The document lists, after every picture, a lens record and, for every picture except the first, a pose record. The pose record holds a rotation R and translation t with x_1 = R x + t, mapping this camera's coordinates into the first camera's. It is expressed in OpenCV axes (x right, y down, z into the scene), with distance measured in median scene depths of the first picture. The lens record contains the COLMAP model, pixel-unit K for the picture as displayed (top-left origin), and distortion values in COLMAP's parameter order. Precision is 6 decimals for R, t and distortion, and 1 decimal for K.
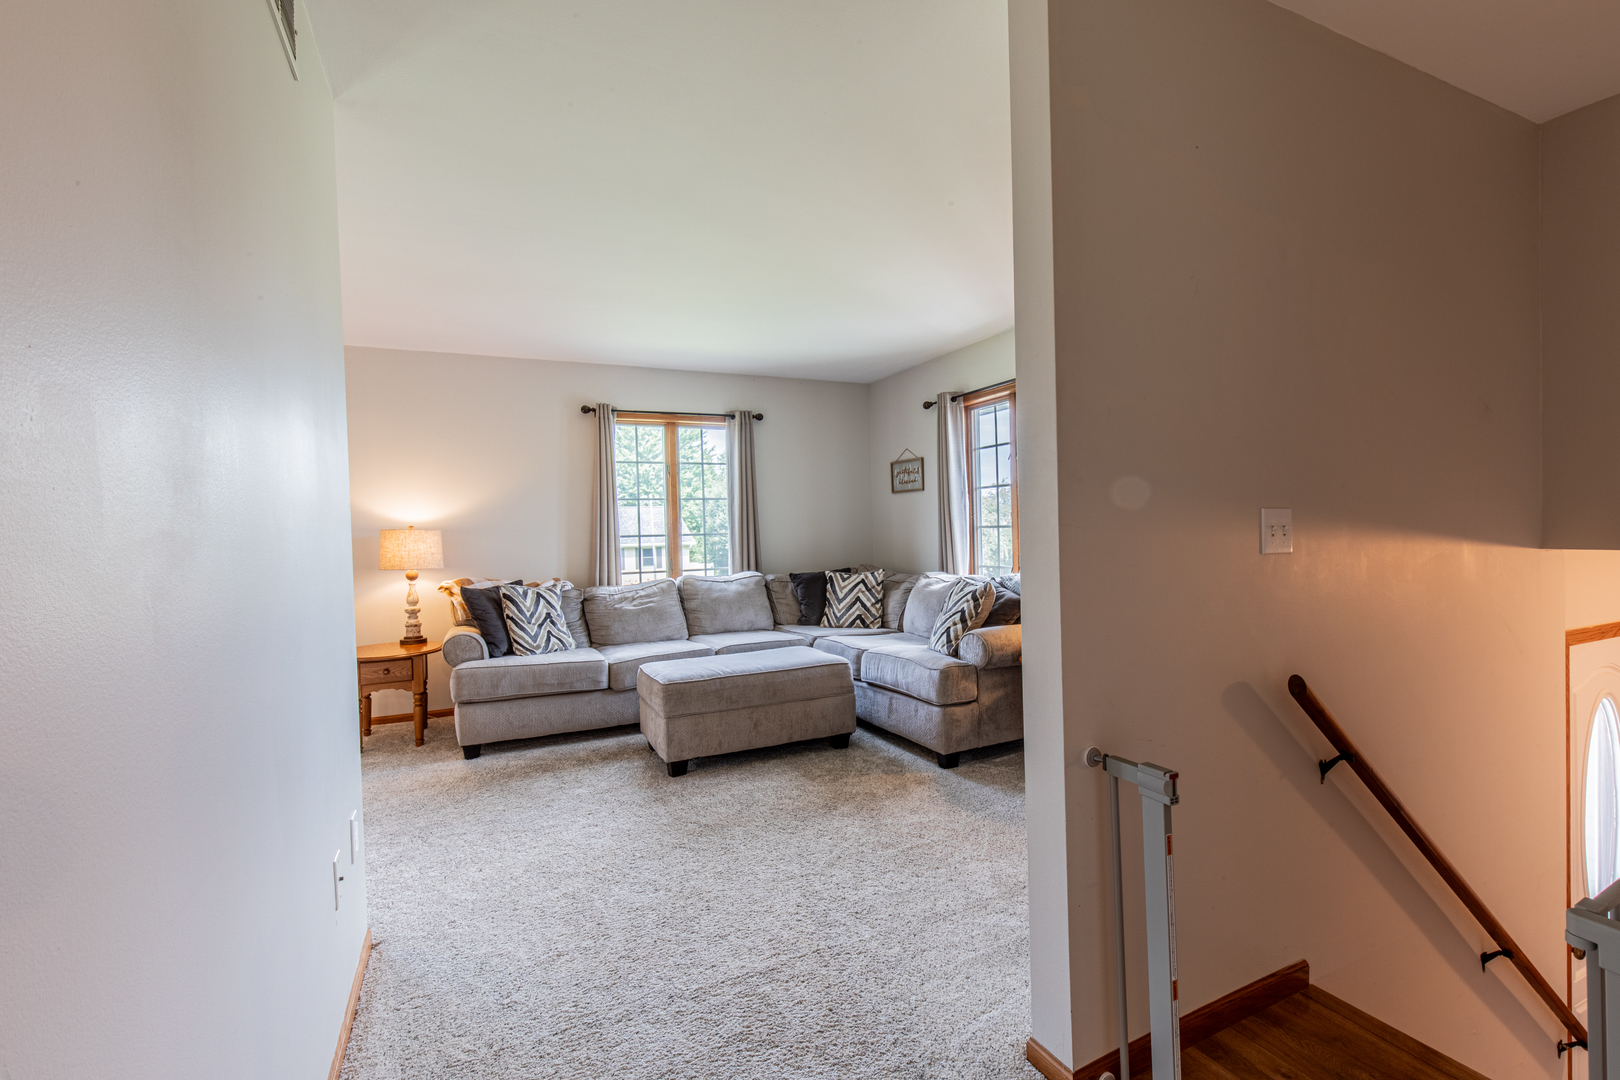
lens RADIAL K [[724.4, 0, 816.7], [0, 724.4, 542.2], [0, 0, 1]] dist [0.008263, -0.001204]
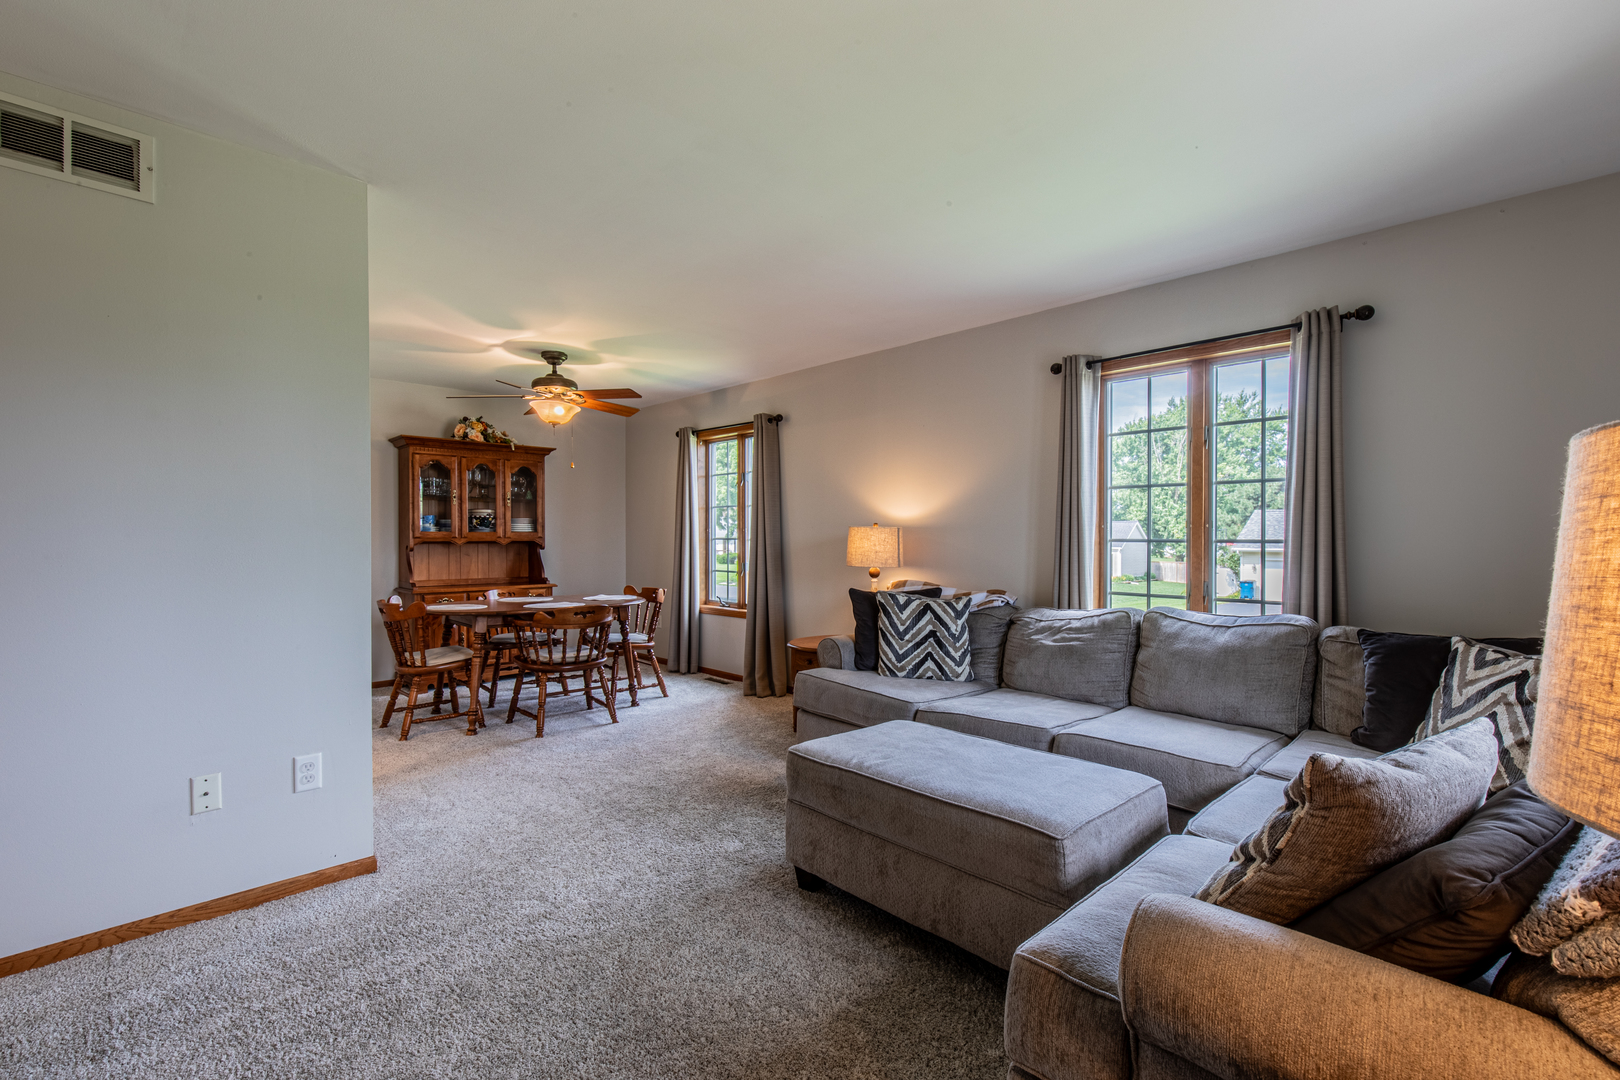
lens RADIAL K [[724.4, 0, 824.3], [0, 724.4, 543.0], [0, 0, 1]] dist [0.008263, -0.001204]
pose [[0.331314, 0.036773, -0.942804, 0.311406], [-0.025834, 0.999219, 0.029895, -0.020190], [0.943167, 0.014451, 0.332005, 0.530995]]
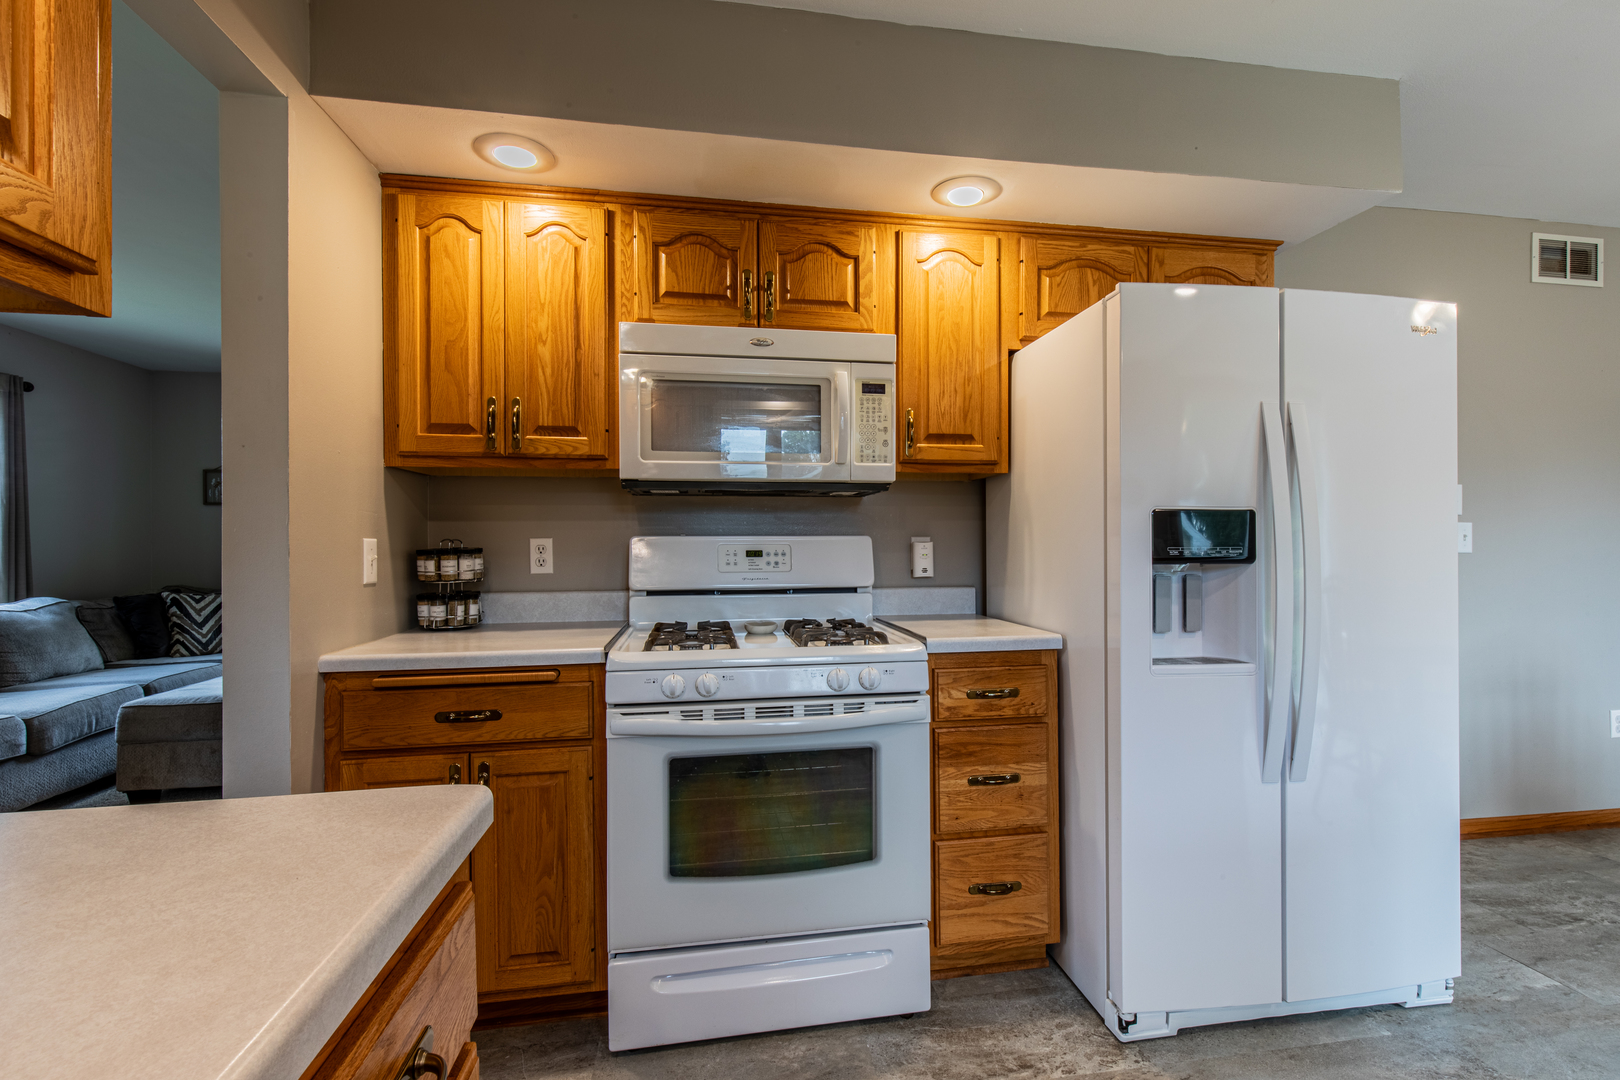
lens RADIAL K [[724.4, 0, 815.9], [0, 724.4, 539.7], [0, 0, 1]] dist [0.008263, -0.001204]
pose [[0.289112, 0.032359, 0.956748, -0.608989], [0.018944, 0.999039, -0.039515, 0.027731], [-0.957108, 0.029549, 0.288221, 0.035755]]
